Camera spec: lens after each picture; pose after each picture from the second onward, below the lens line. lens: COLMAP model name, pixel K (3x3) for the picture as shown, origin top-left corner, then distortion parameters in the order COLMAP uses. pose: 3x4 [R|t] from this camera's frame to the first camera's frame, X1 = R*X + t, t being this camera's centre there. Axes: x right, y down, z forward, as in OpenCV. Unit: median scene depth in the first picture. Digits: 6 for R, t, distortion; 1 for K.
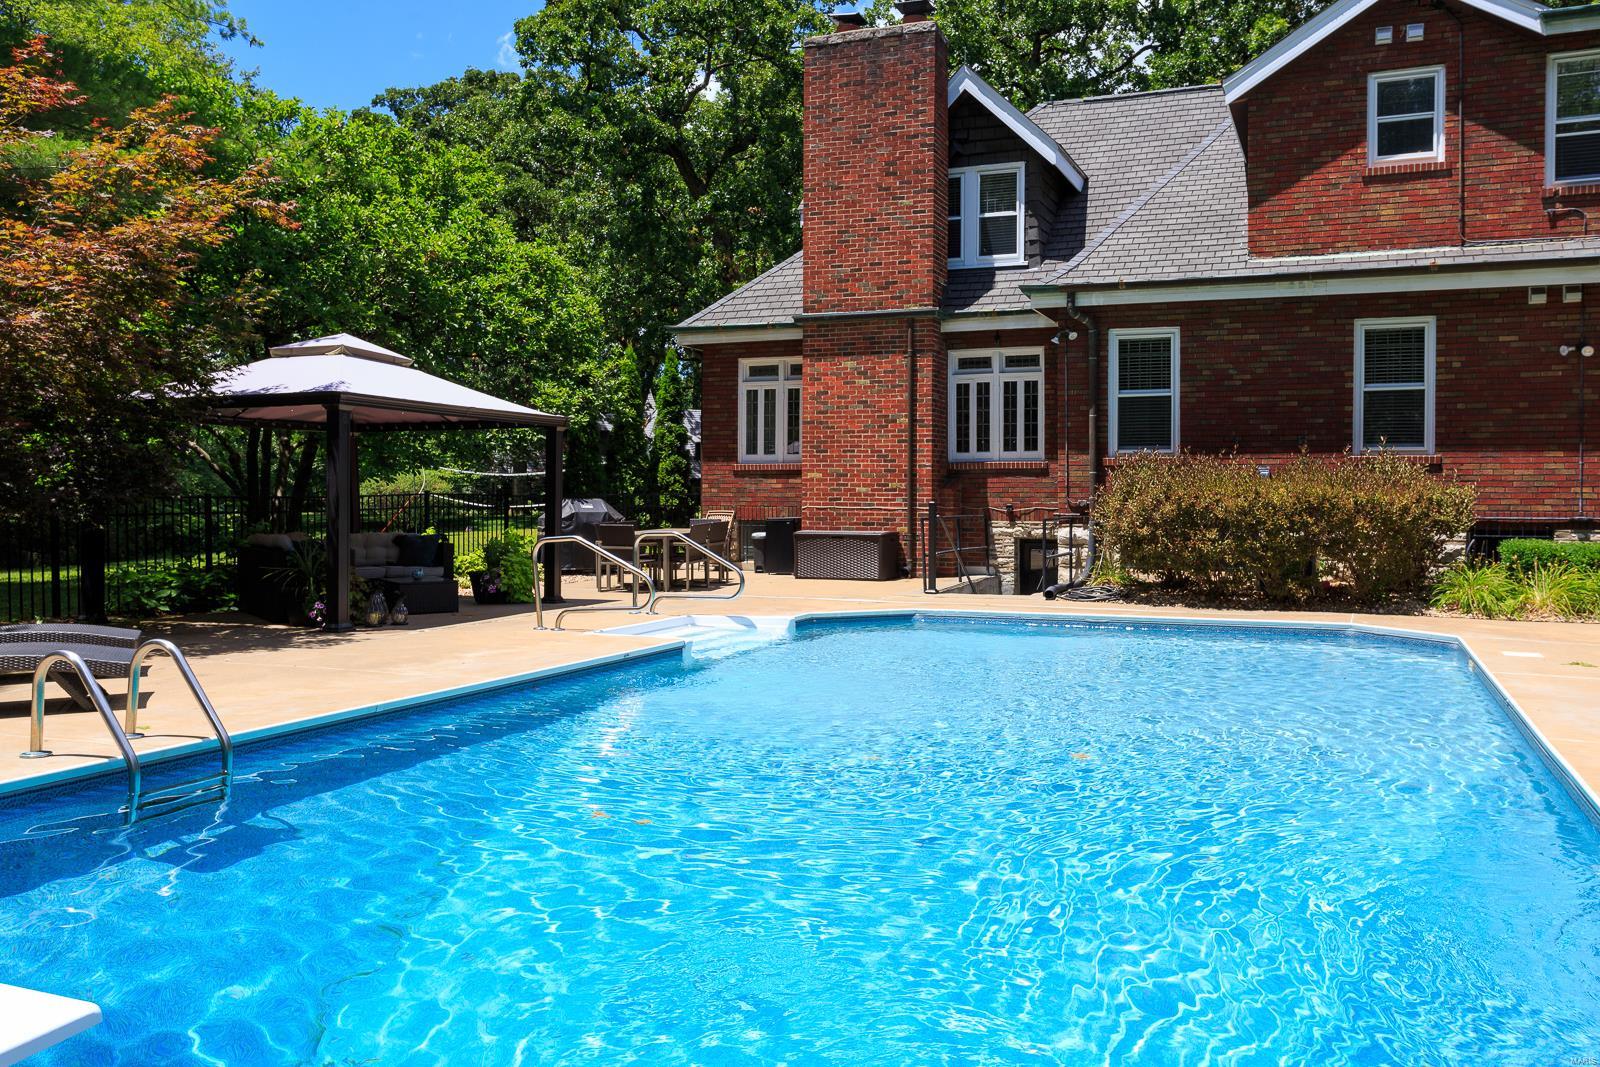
lens RADIAL K [[1328.4, 0, 798.6], [0, 1328.4, 494.3], [0, 0, 1]] dist [0.018704, 0.026738]
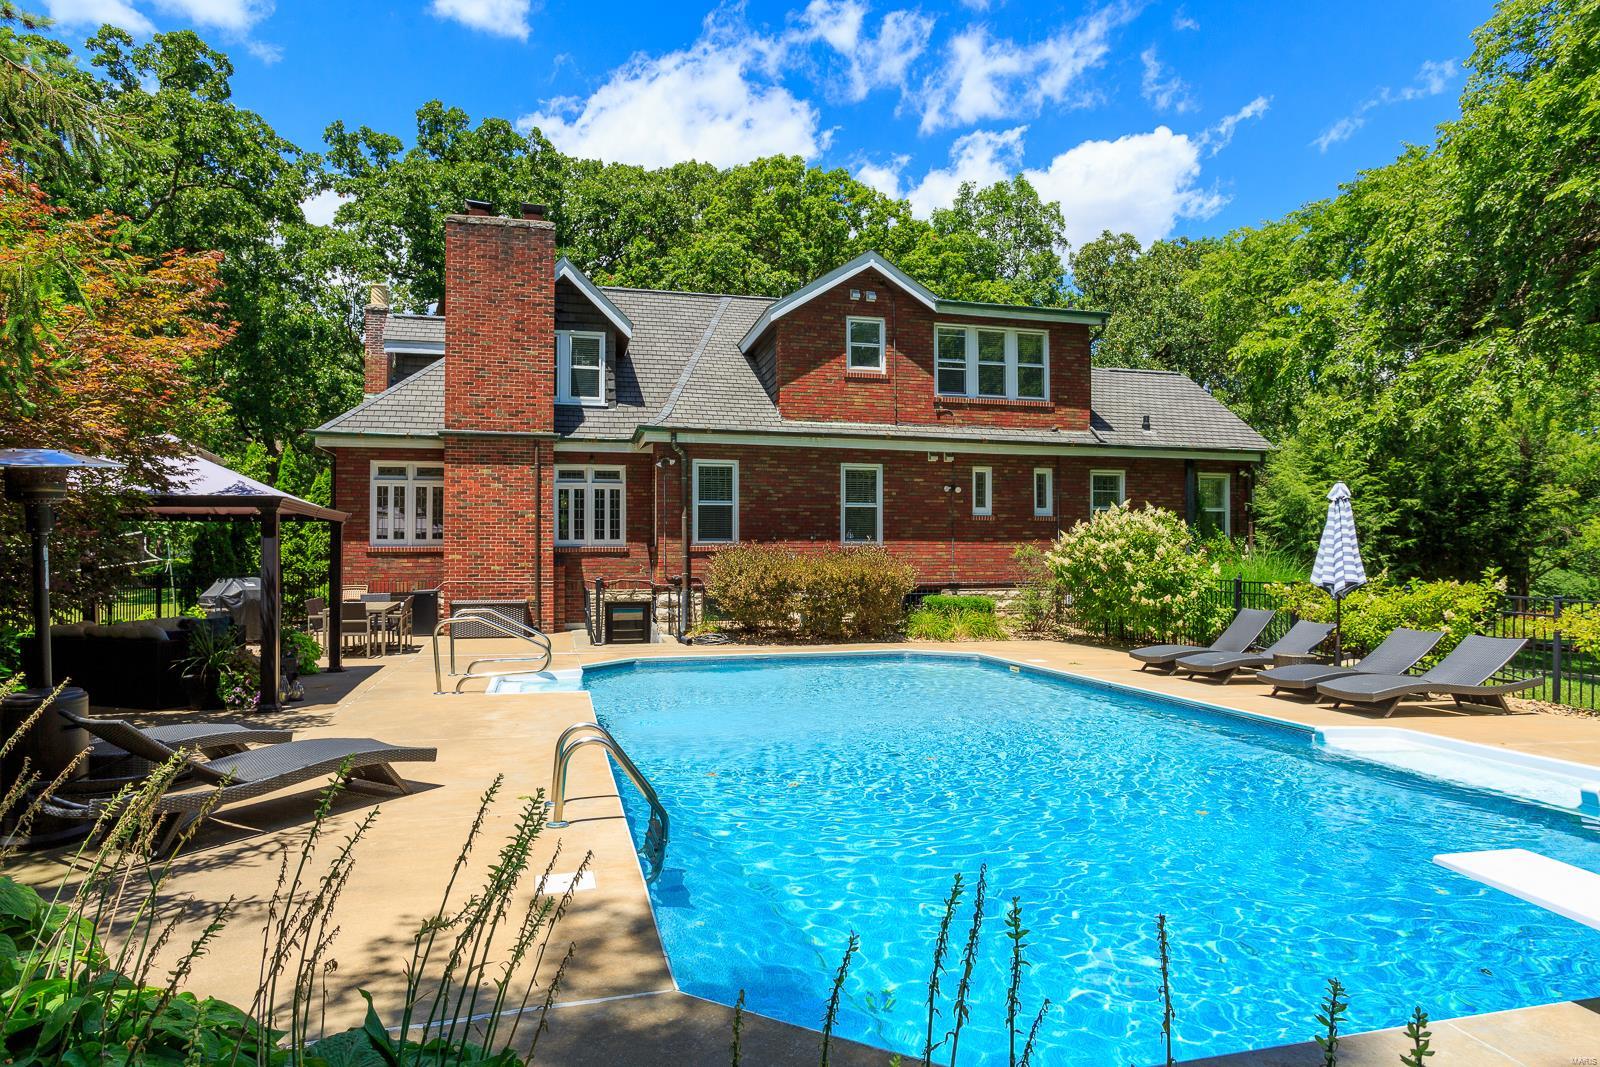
lens RADIAL K [[987.5, 0, 817.4], [0, 987.5, 551.0], [0, 0, 1]] dist [-0.035068, -0.000514]
pose [[0.803165, 0.000602, 0.595756, -0.273612], [0.002872, 0.999984, -0.004882, -0.014538], [-0.595750, 0.005632, 0.803150, 0.036994]]
